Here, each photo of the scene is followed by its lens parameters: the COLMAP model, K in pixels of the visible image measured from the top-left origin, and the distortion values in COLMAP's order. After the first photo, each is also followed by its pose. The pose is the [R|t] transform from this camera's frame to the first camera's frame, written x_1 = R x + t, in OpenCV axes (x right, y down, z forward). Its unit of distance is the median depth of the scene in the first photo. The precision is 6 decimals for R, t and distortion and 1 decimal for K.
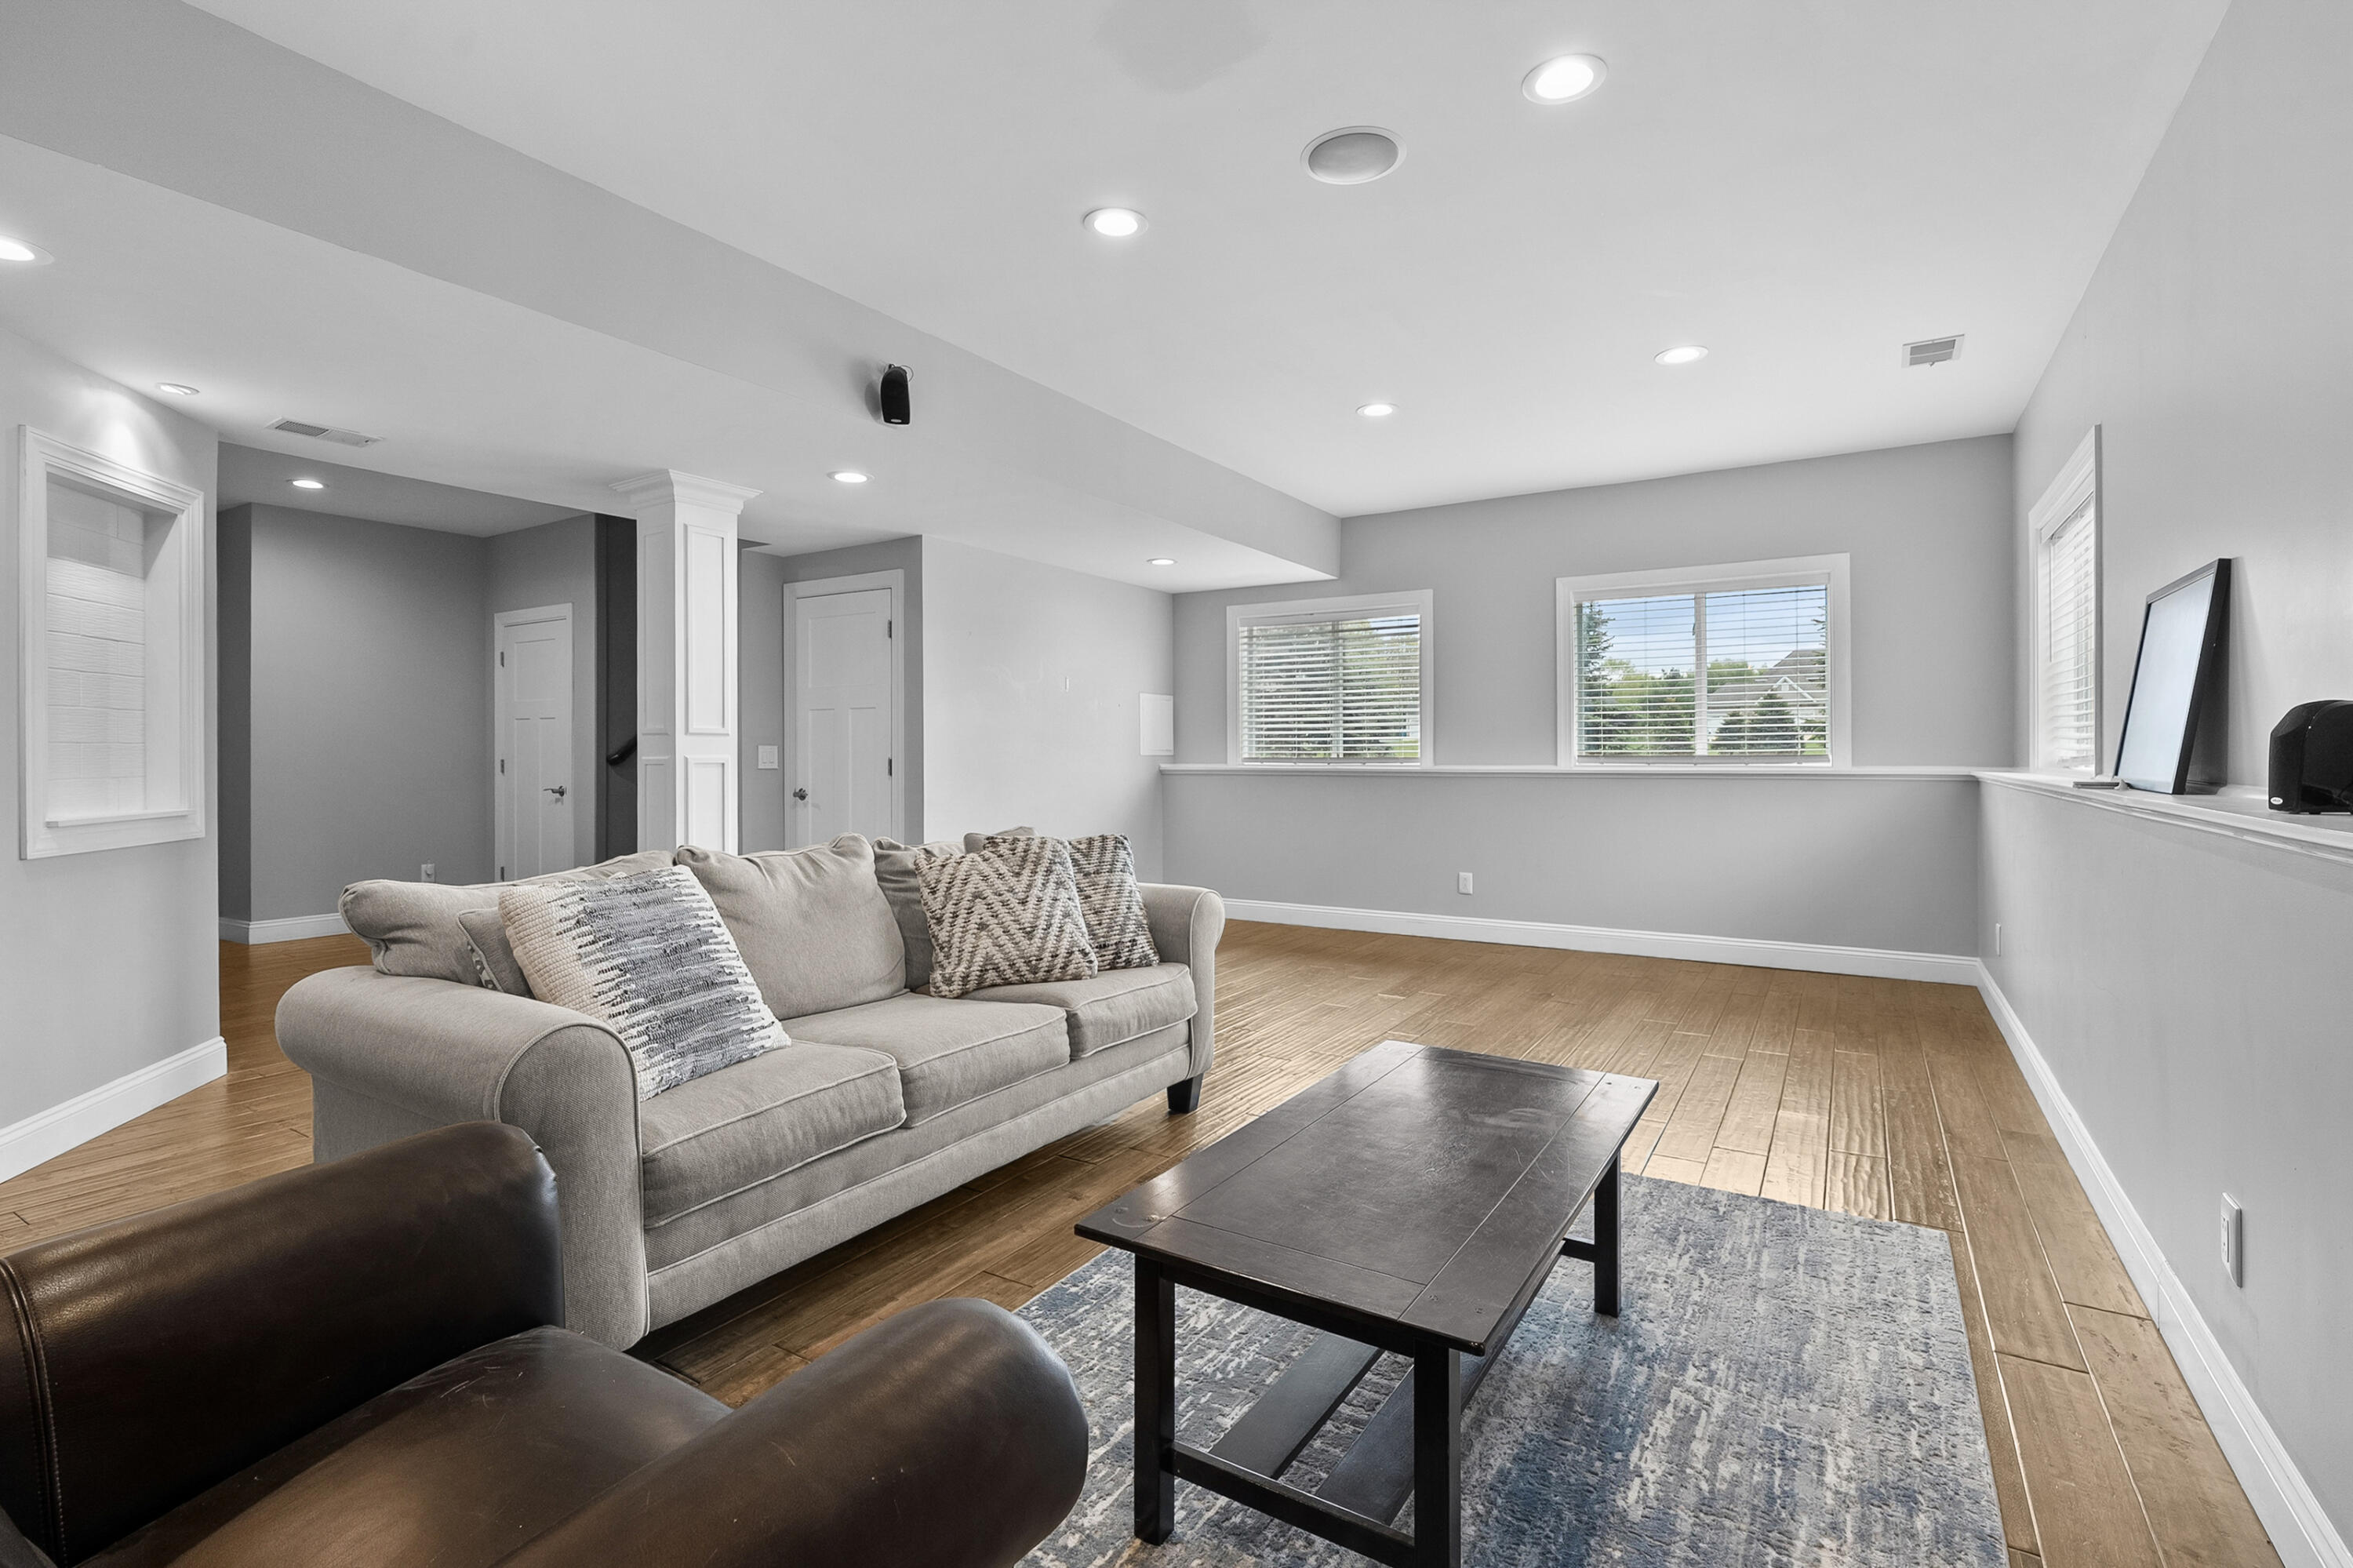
lens RADIAL K [[1073.1, 0, 1179.1], [0, 1073.1, 766.3], [0, 0, 1]] dist [-0.004130, 0.000197]
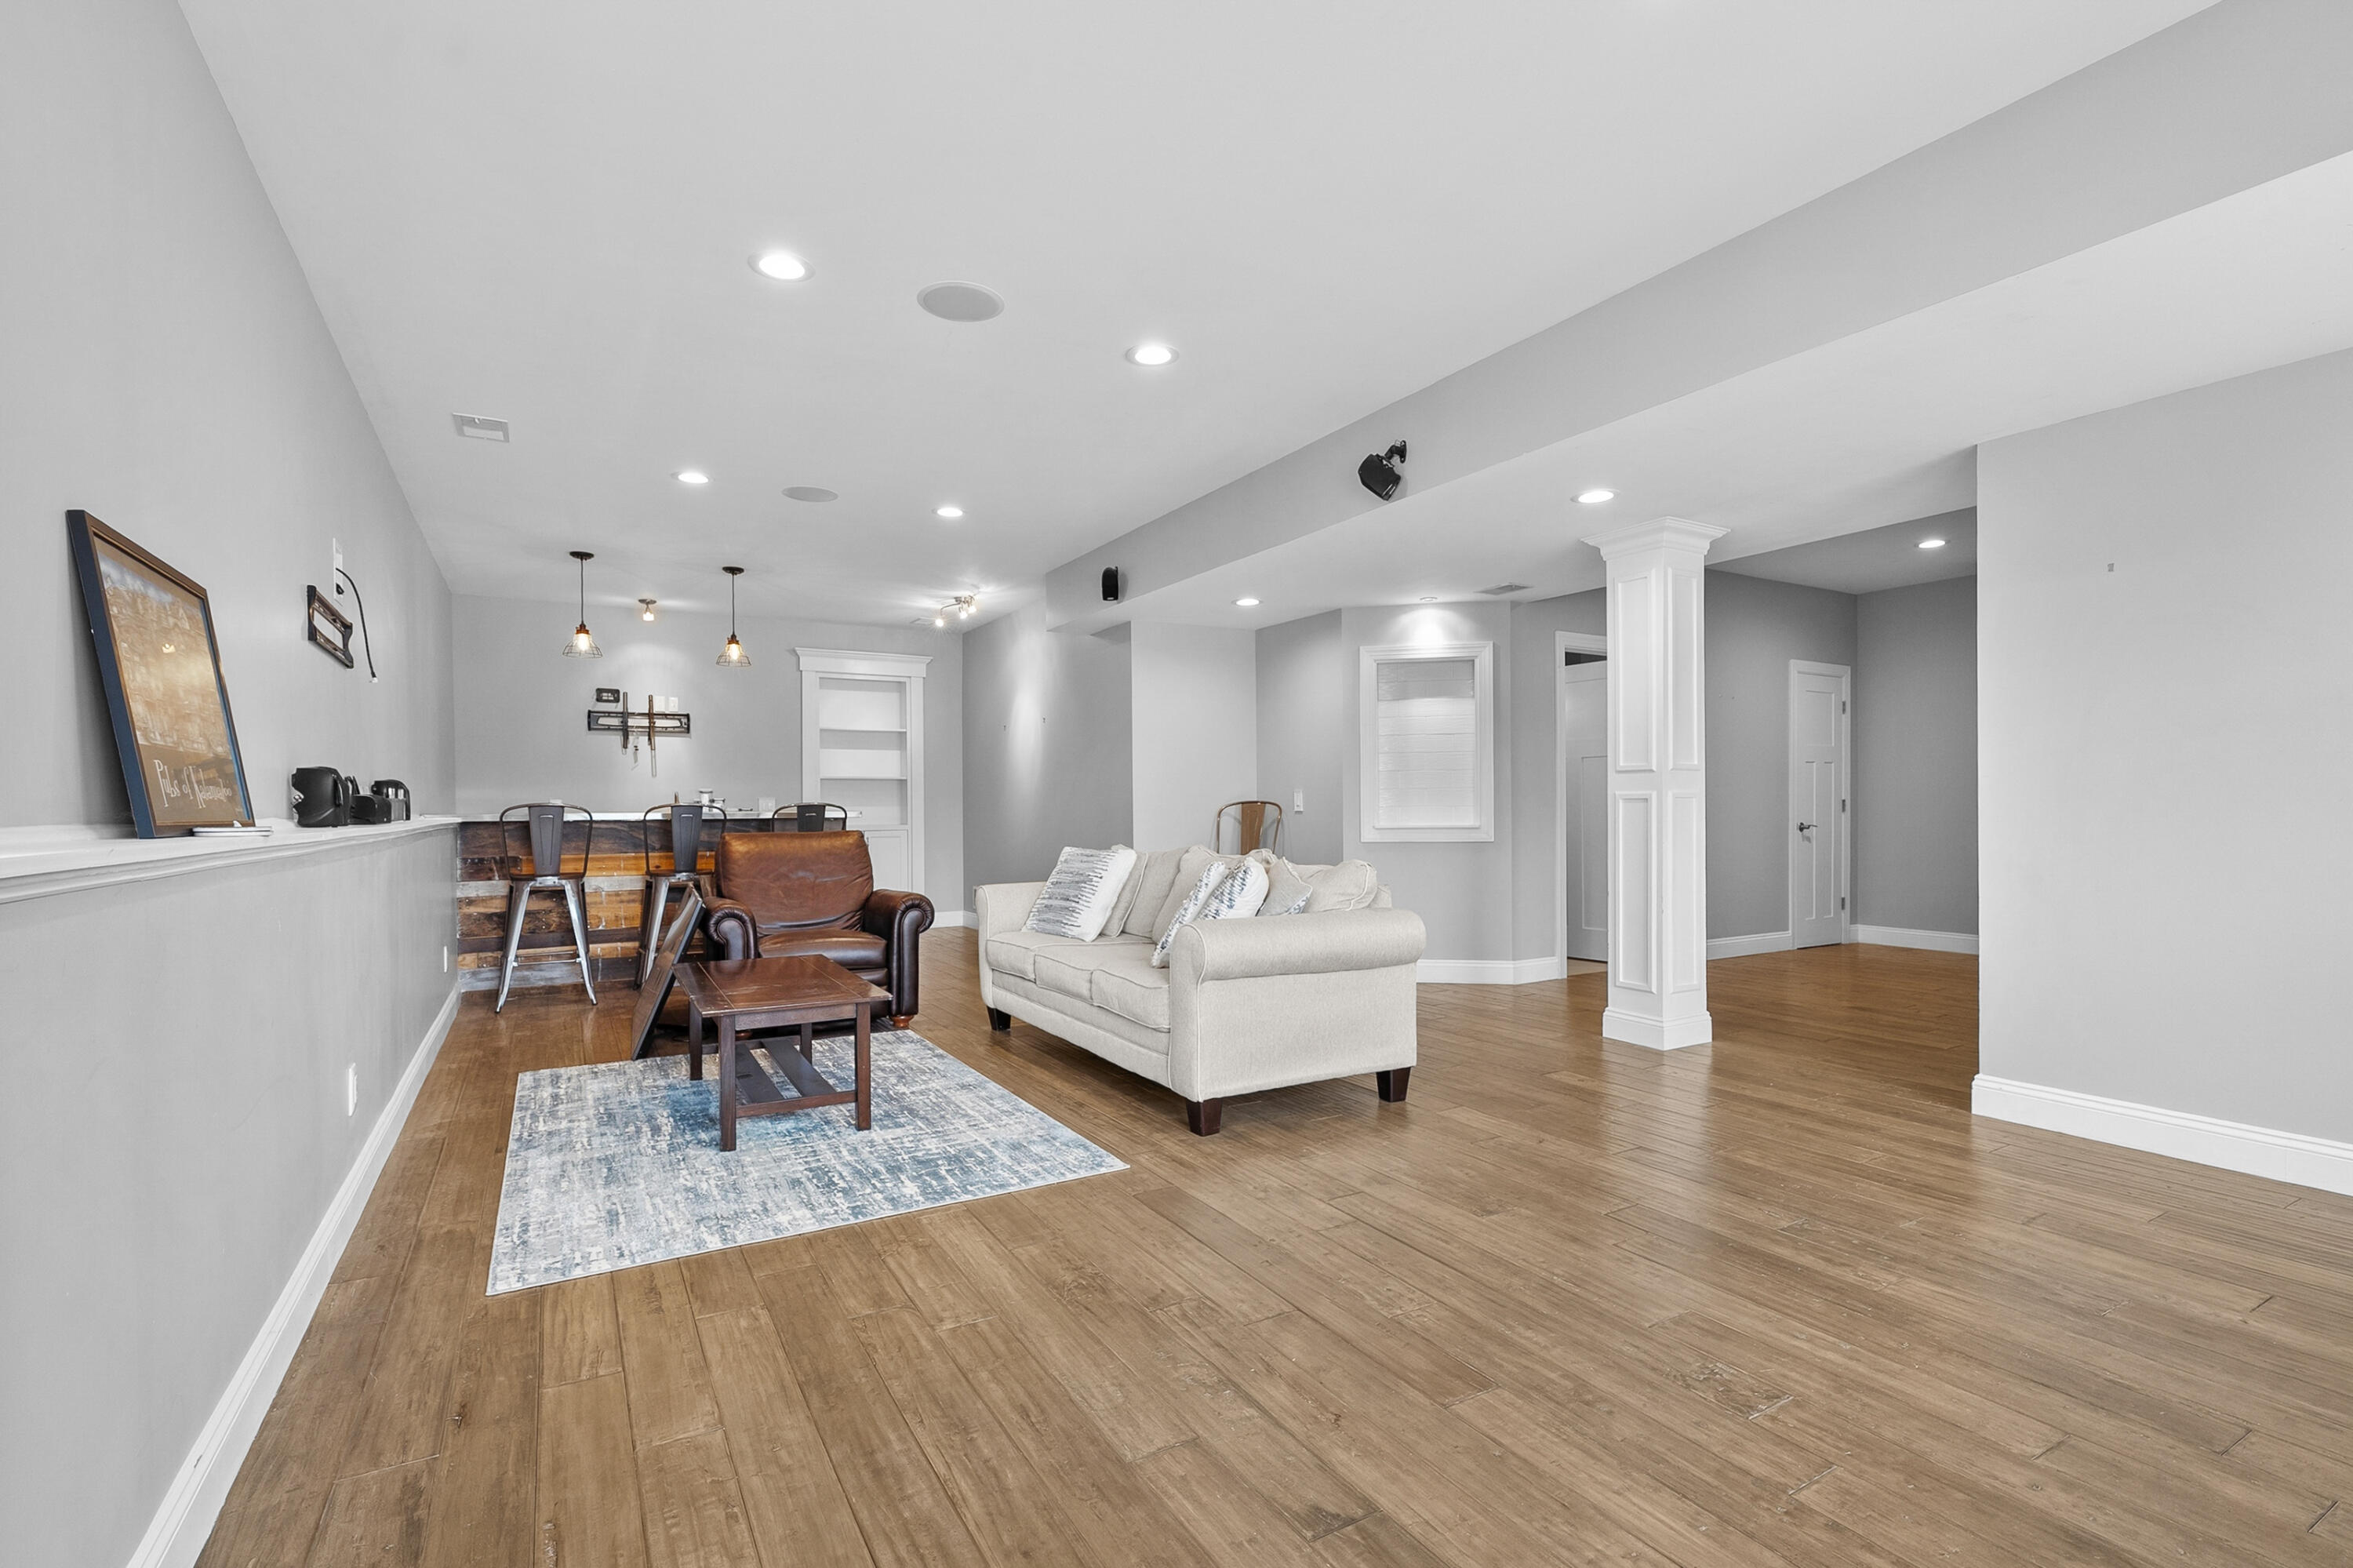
lens RADIAL K [[1071.4, 0, 1185.9], [0, 1071.4, 806.2], [0, 0, 1]] dist [-0.011062, 0.000045]
pose [[-0.459904, 0.008612, -0.887927, 1.175006], [0.005317, 0.999962, 0.006945, -0.004216], [0.887953, -0.001527, -0.459932, 1.841352]]
